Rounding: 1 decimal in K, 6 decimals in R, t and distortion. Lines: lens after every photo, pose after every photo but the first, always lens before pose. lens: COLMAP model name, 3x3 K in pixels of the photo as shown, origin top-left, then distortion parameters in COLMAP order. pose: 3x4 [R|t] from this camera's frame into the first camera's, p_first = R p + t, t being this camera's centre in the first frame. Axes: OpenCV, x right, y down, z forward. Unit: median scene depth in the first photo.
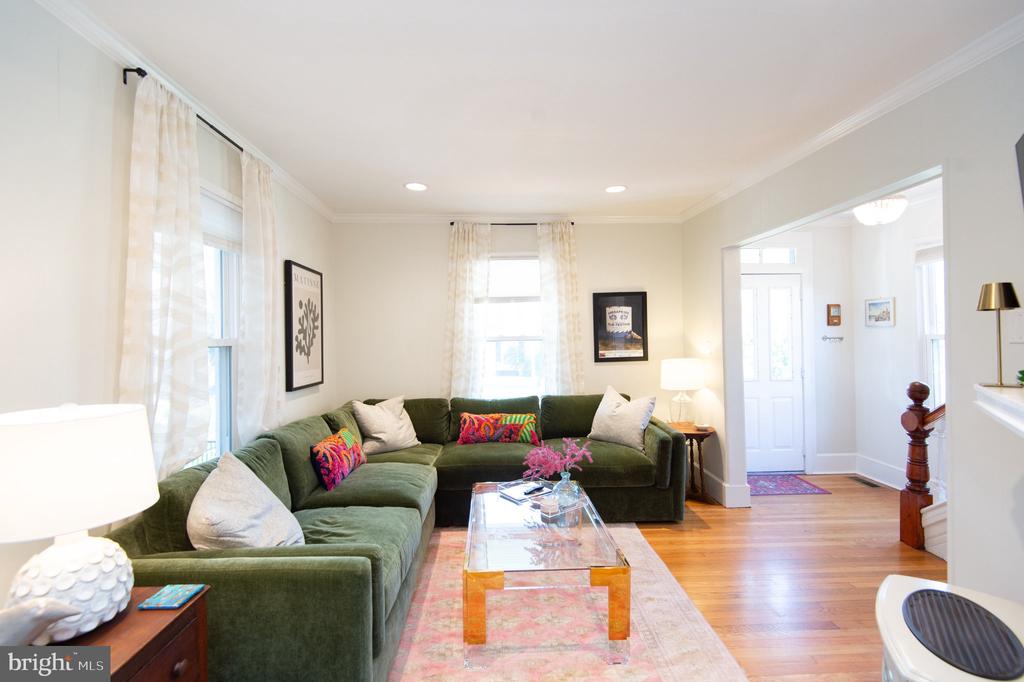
lens RADIAL K [[464.9, 0, 514.0], [0, 464.9, 333.3], [0, 0, 1]] dist [0.015061, -0.011491]
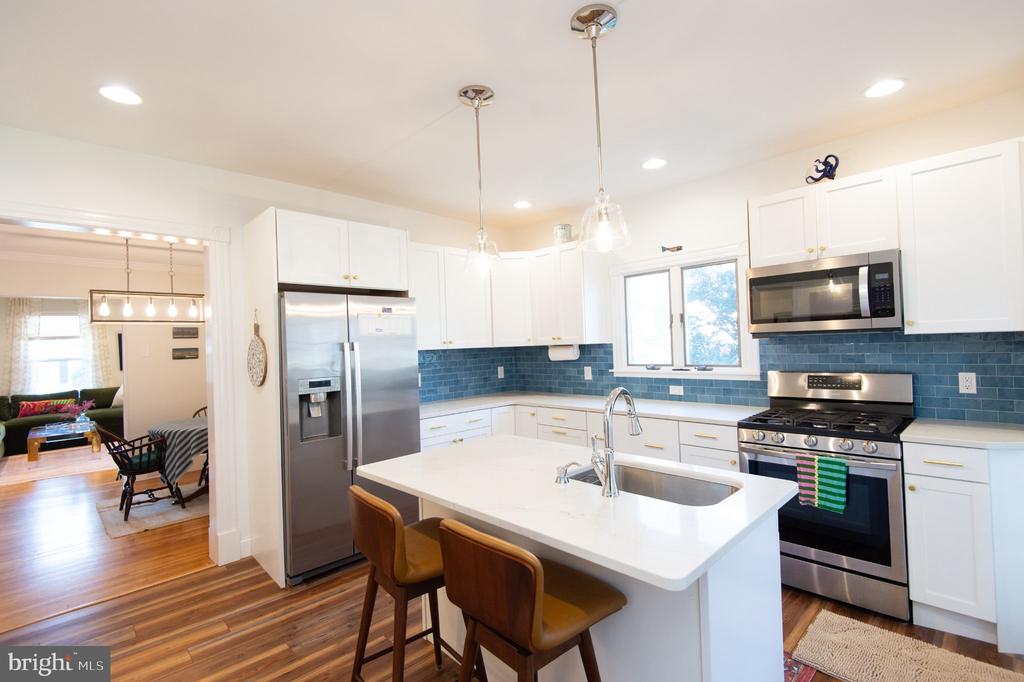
lens RADIAL K [[464.9, 0, 514.0], [0, 464.9, 338.5], [0, 0, 1]] dist [0.015061, -0.011491]
pose [[0.746775, -0.014143, 0.664927, 0.114656], [0.021173, 0.999773, -0.002514, -0.030695], [-0.664740, 0.015956, 0.746904, -1.554502]]
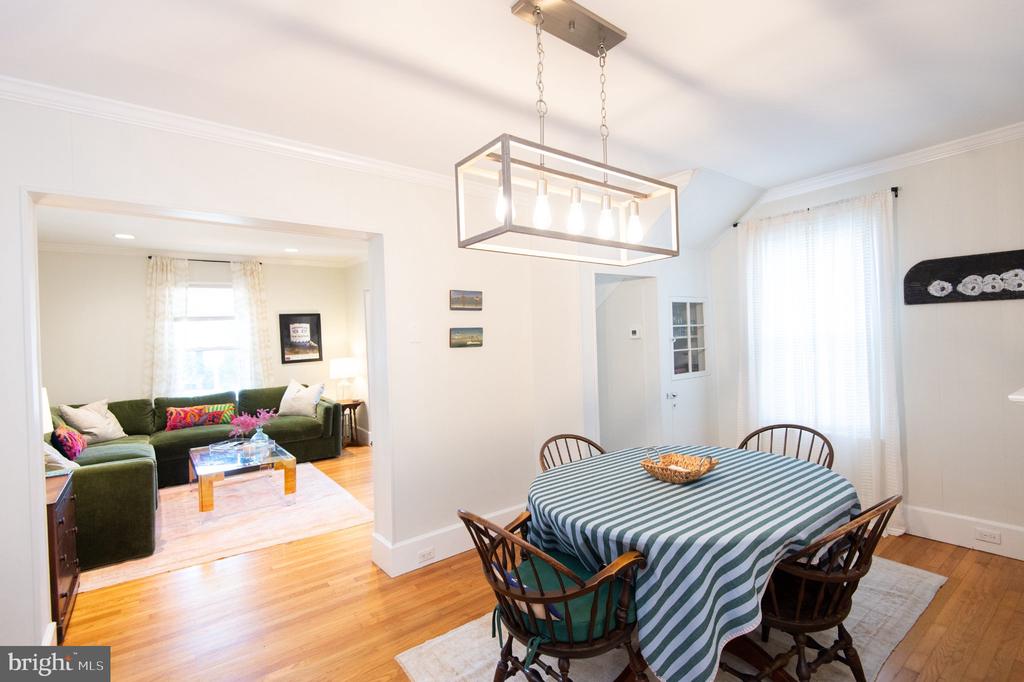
lens RADIAL K [[464.9, 0, 515.9], [0, 464.9, 339.3], [0, 0, 1]] dist [0.015061, -0.011491]
pose [[0.815805, -0.022662, 0.577883, -0.063354], [0.019158, 0.999743, 0.012161, -0.015510], [-0.578009, 0.001150, 0.816029, -0.577012]]
